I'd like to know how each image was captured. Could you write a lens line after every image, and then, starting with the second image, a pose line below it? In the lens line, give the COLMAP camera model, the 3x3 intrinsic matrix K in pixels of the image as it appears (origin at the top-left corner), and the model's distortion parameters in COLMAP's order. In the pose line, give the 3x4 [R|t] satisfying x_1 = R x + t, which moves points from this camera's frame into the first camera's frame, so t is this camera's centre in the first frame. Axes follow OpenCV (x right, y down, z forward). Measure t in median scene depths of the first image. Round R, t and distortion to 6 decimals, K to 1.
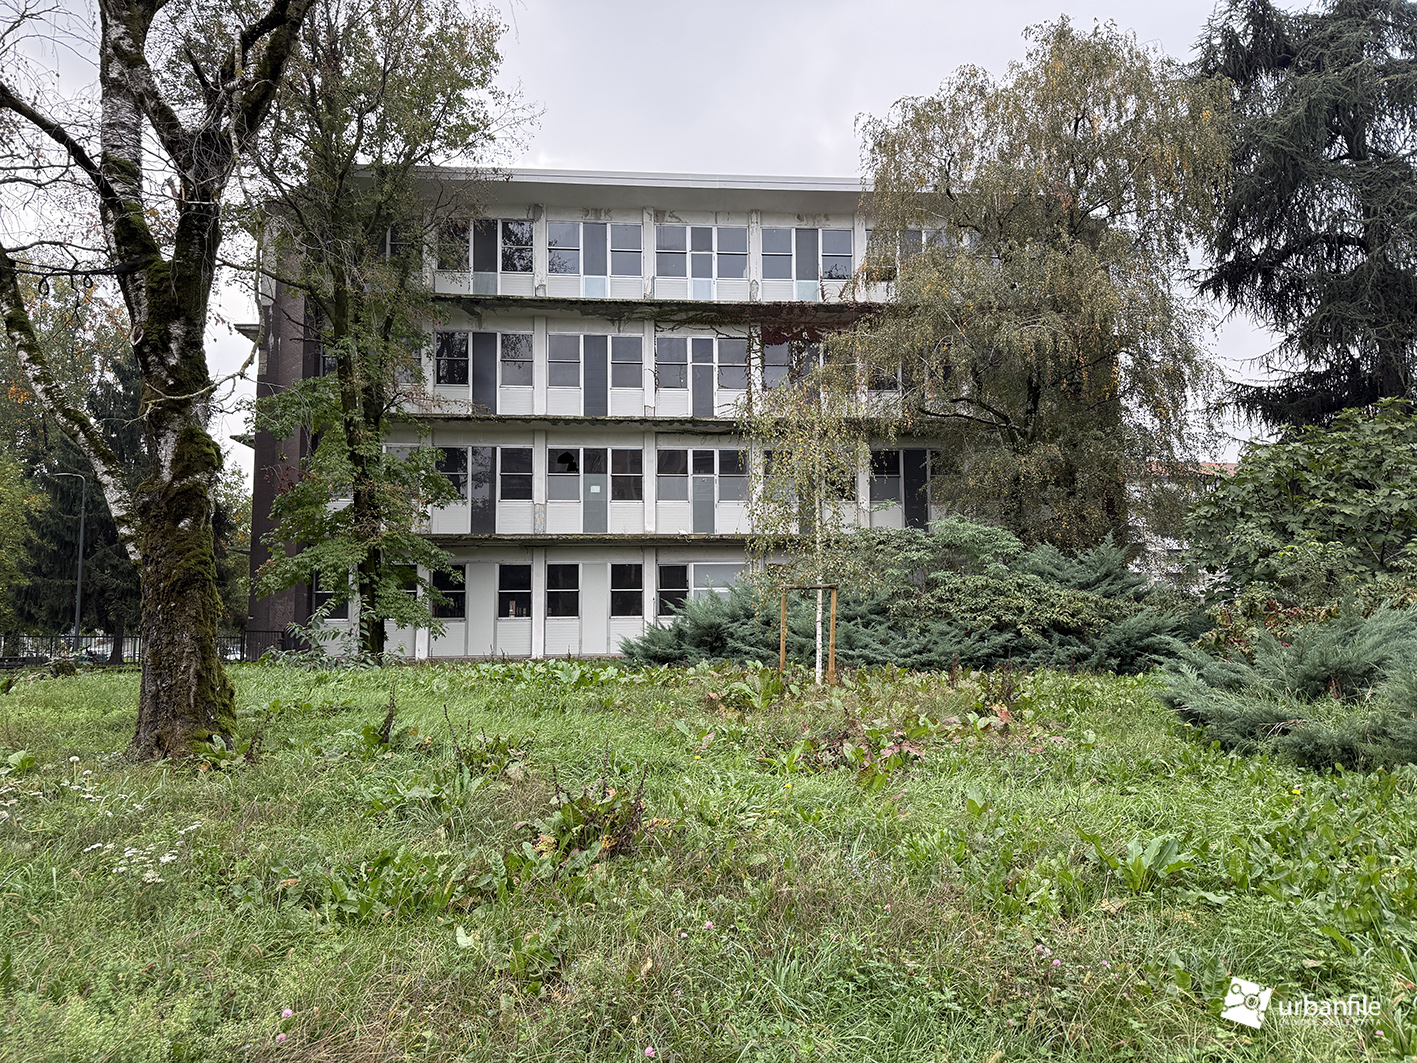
lens RADIAL K [[998.3, 0, 708.5], [0, 998.3, 531.5], [0, 0, 1]] dist [0.054202, -0.001477]
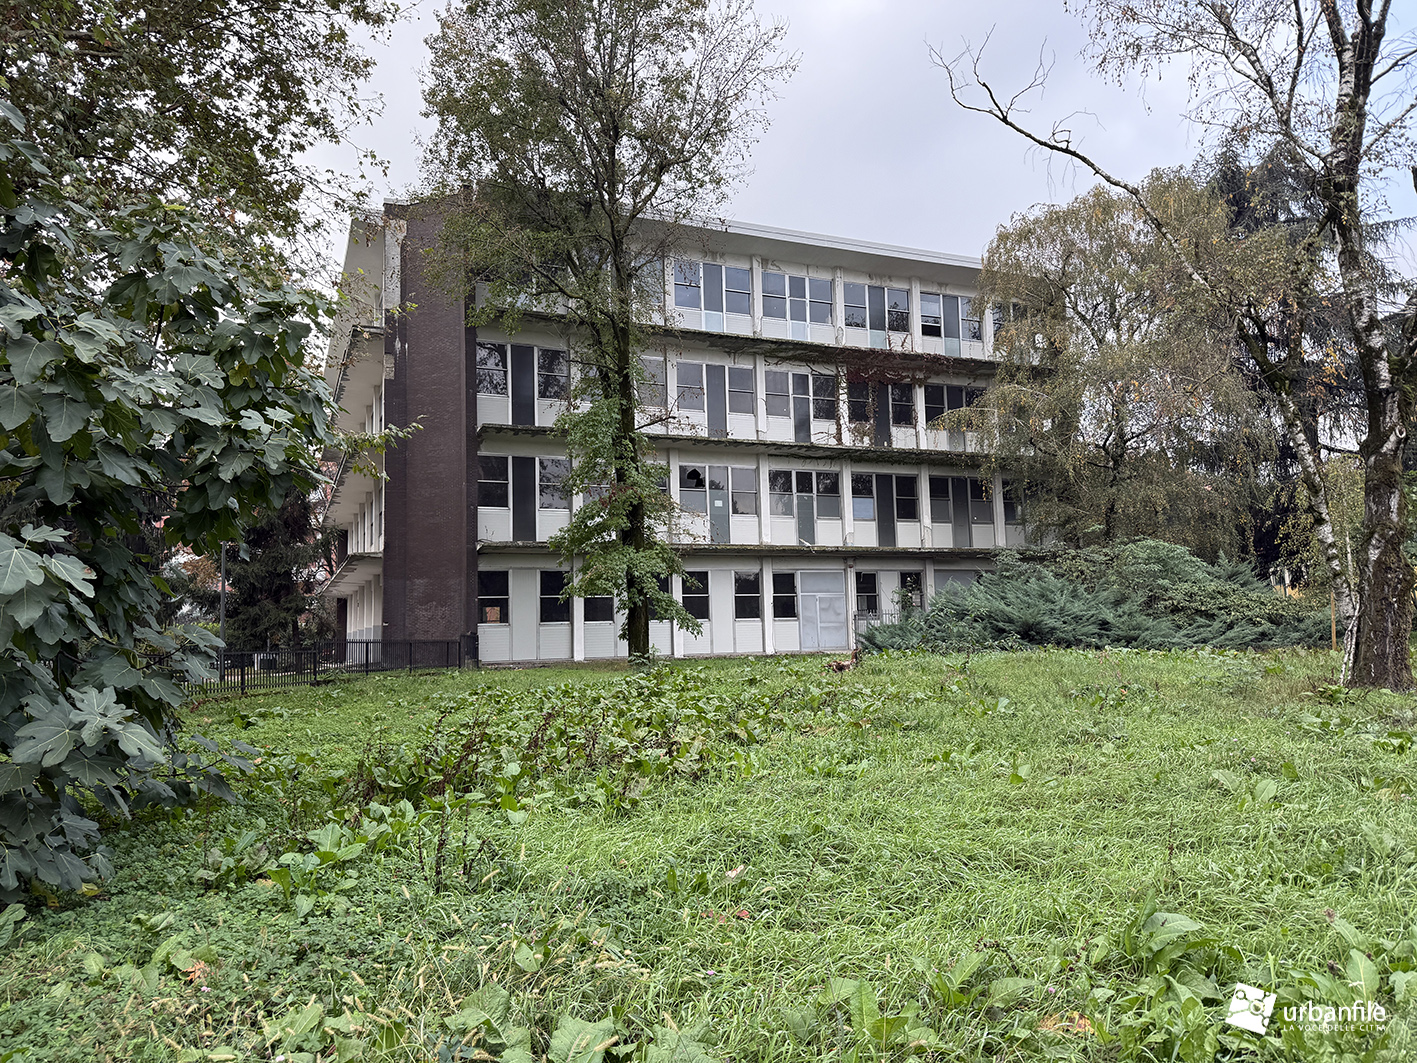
lens RADIAL K [[997.4, 0, 708.2], [0, 997.4, 503.7], [0, 0, 1]] dist [0.060341, -0.000223]
pose [[0.948490, 0.030787, 0.315309, -0.465629], [-0.019705, 0.999073, -0.038276, 0.000226], [-0.316195, 0.030091, 0.948217, -0.041799]]
